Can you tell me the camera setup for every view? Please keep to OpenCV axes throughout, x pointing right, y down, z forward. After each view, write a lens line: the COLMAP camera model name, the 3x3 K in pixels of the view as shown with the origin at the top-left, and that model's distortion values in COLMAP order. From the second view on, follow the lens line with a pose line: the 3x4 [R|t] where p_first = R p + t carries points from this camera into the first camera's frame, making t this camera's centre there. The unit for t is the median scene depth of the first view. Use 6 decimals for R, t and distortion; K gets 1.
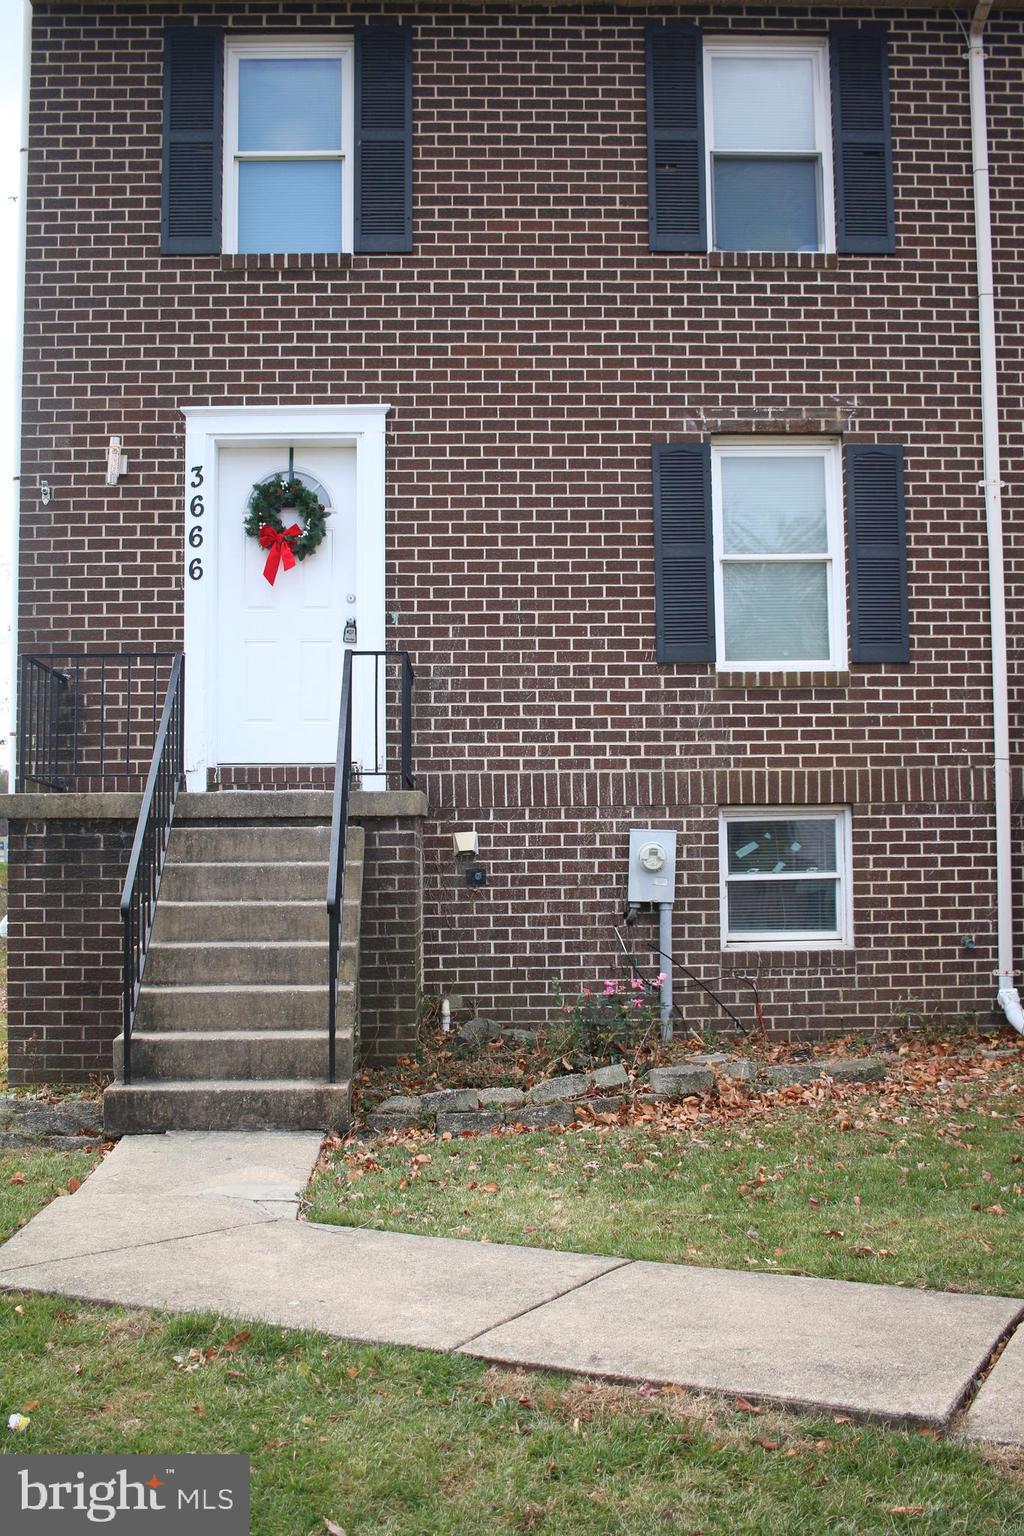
lens RADIAL K [[1681.9, 0, 507.0], [0, 1681.9, 766.4], [0, 0, 1]] dist [-0.066667, 0.000000]
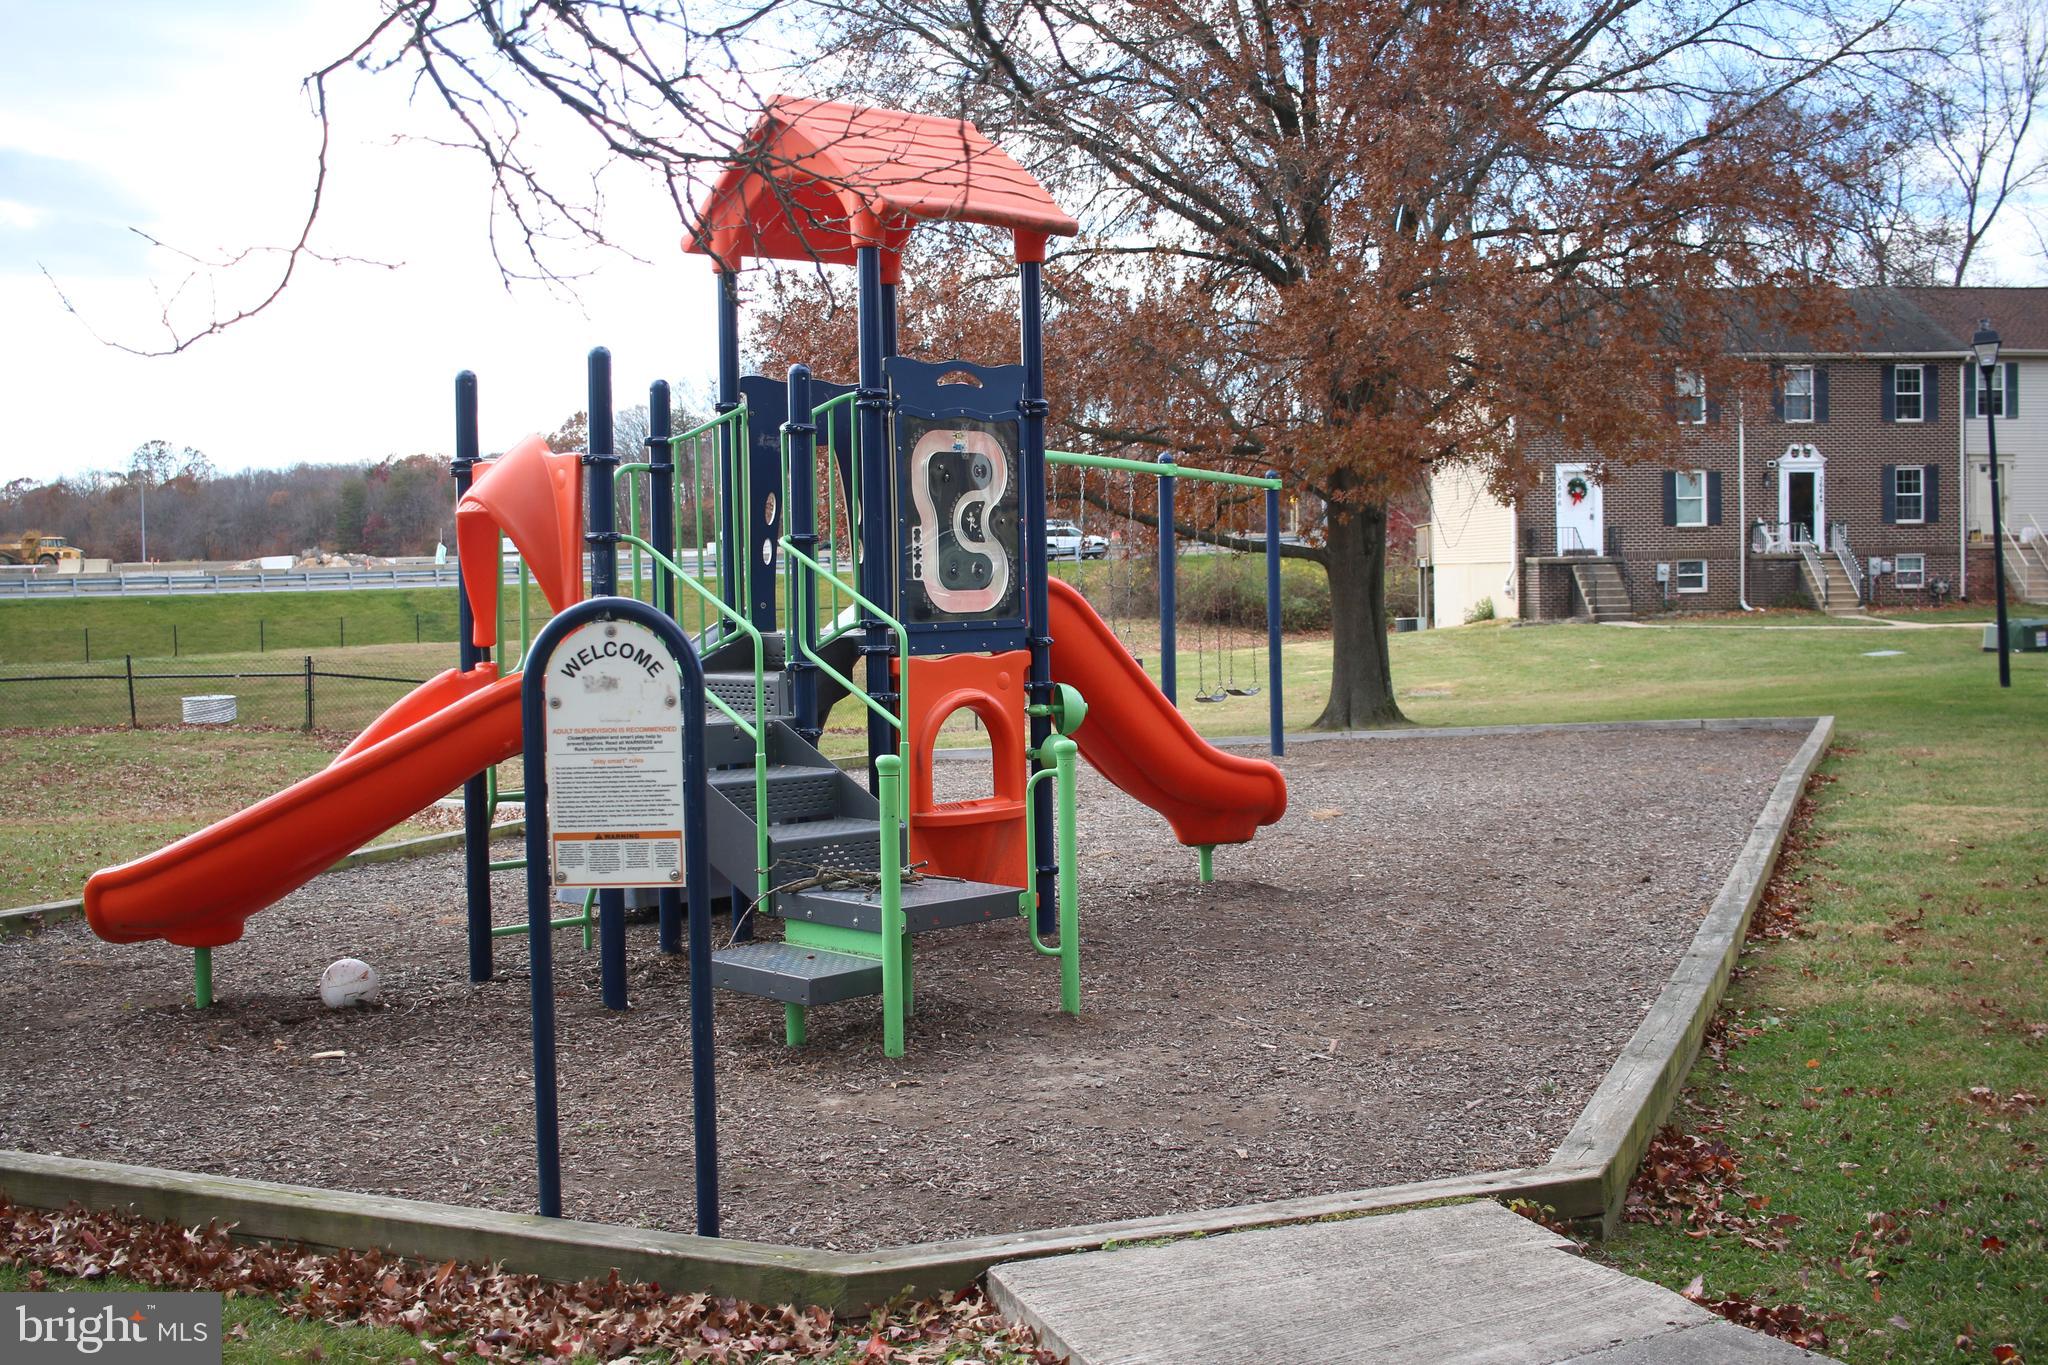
lens RADIAL K [[2242.5, 0, 1039.6], [0, 2242.5, 681.7], [0, 0, 1]] dist [-0.066667, 0.000000]
pose [[0.997958, -0.011497, 0.062824, -1.832588], [0.004315, 0.993554, 0.113278, -0.310531], [-0.063721, -0.112775, 0.991575, -4.503831]]
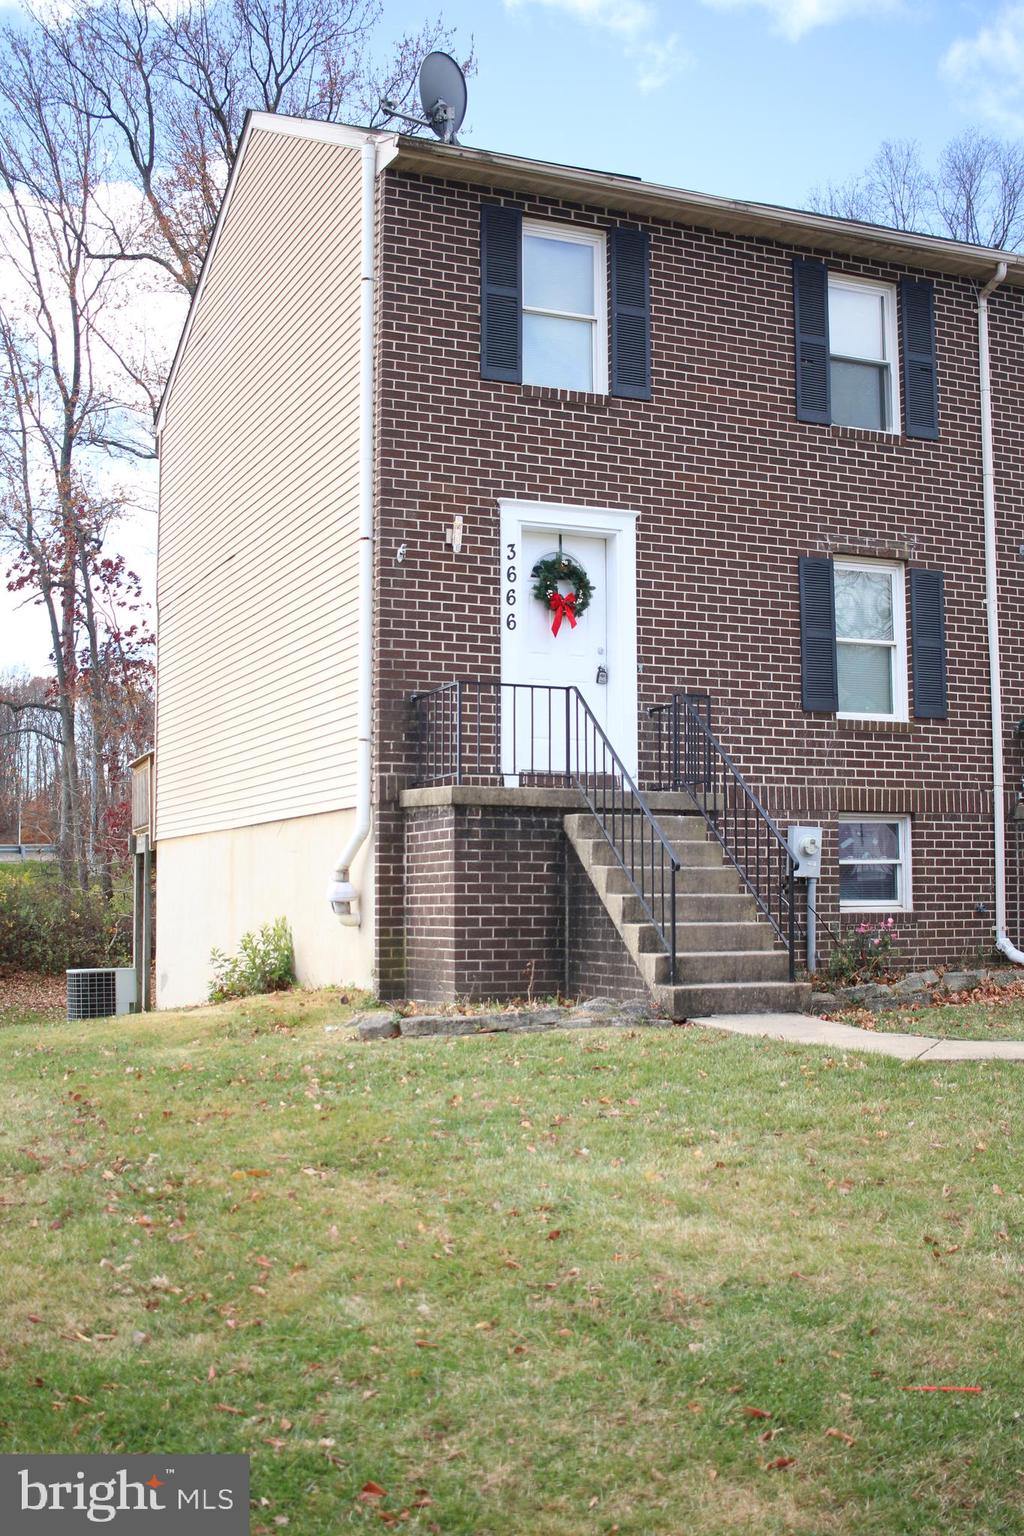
lens RADIAL K [[1681.9, 0, 520.4], [0, 1681.9, 764.3], [0, 0, 1]] dist [-0.066667, 0.000000]
pose [[0.923620, 0.039362, 0.381282, -0.671332], [-0.031924, 0.999157, -0.025815, 0.028449], [-0.381976, 0.011671, 0.924098, -0.224606]]
